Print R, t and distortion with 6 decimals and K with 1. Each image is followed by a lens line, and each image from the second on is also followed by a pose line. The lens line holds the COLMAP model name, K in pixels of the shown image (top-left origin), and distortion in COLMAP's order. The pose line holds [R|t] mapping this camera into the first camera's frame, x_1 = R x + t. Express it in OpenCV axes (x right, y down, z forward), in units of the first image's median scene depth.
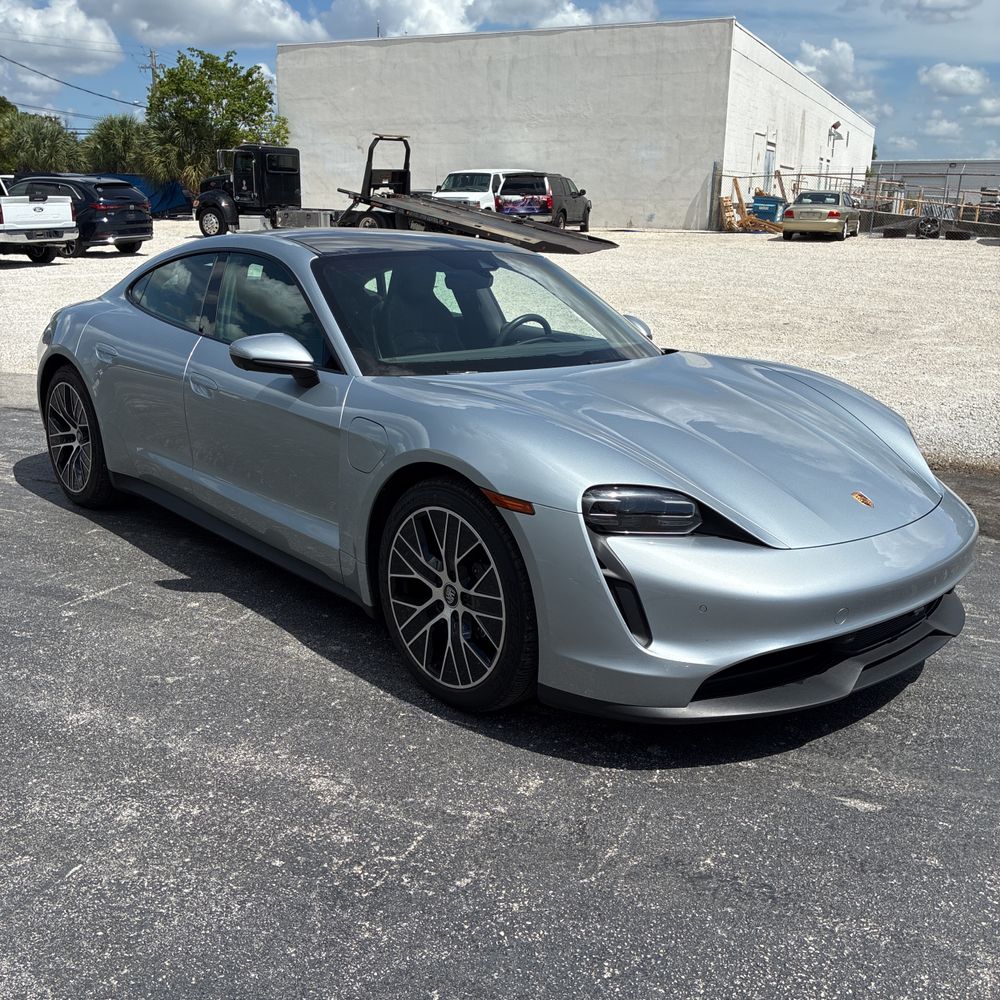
lens RADIAL K [[1006.0, 0, 500.0], [0, 1006.0, 500.0], [0, 0, 1]] dist [0.068991, -0.102290]
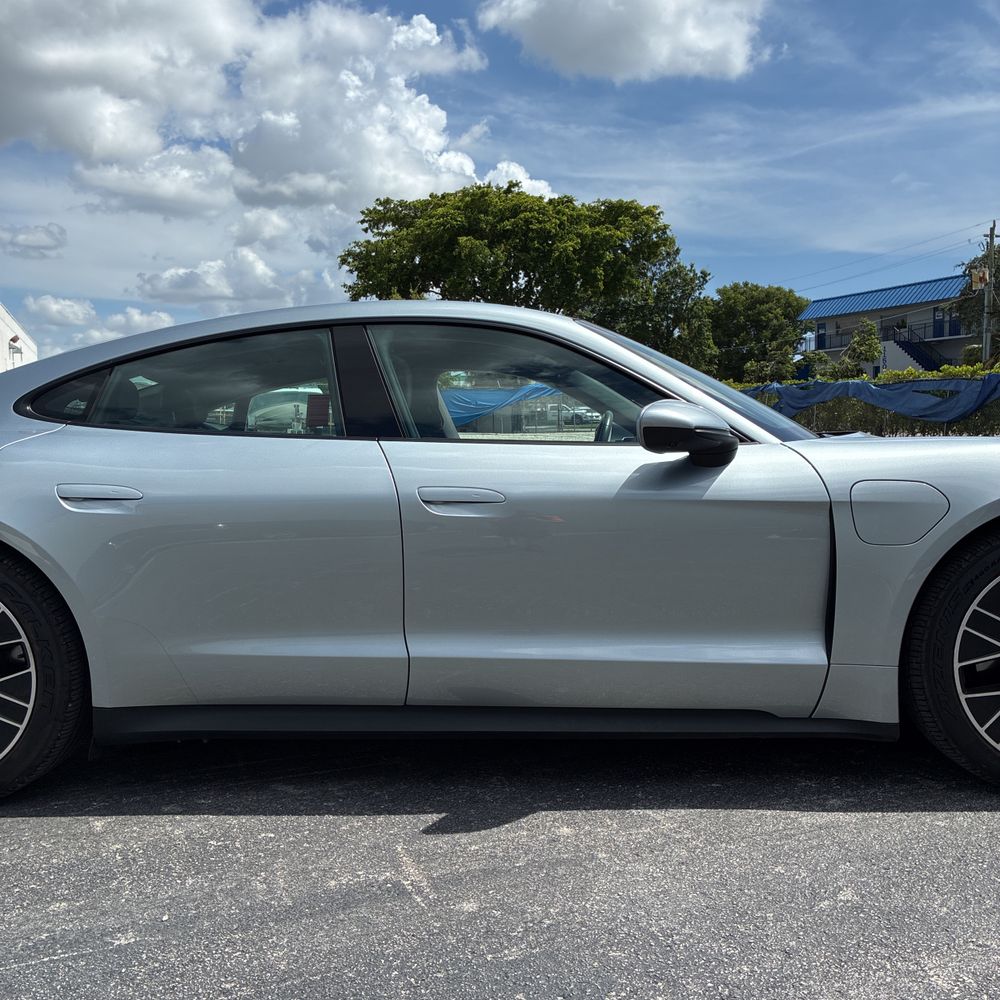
lens RADIAL K [[1015.5, 0, 501.0], [0, 1015.5, 498.5], [0, 0, 1]] dist [0.006217, 0.009692]
pose [[0.703295, -0.076420, 0.706778, -0.928649], [0.221174, 0.968385, -0.115378, -0.040603], [-0.675616, 0.237466, 0.697963, 0.655774]]
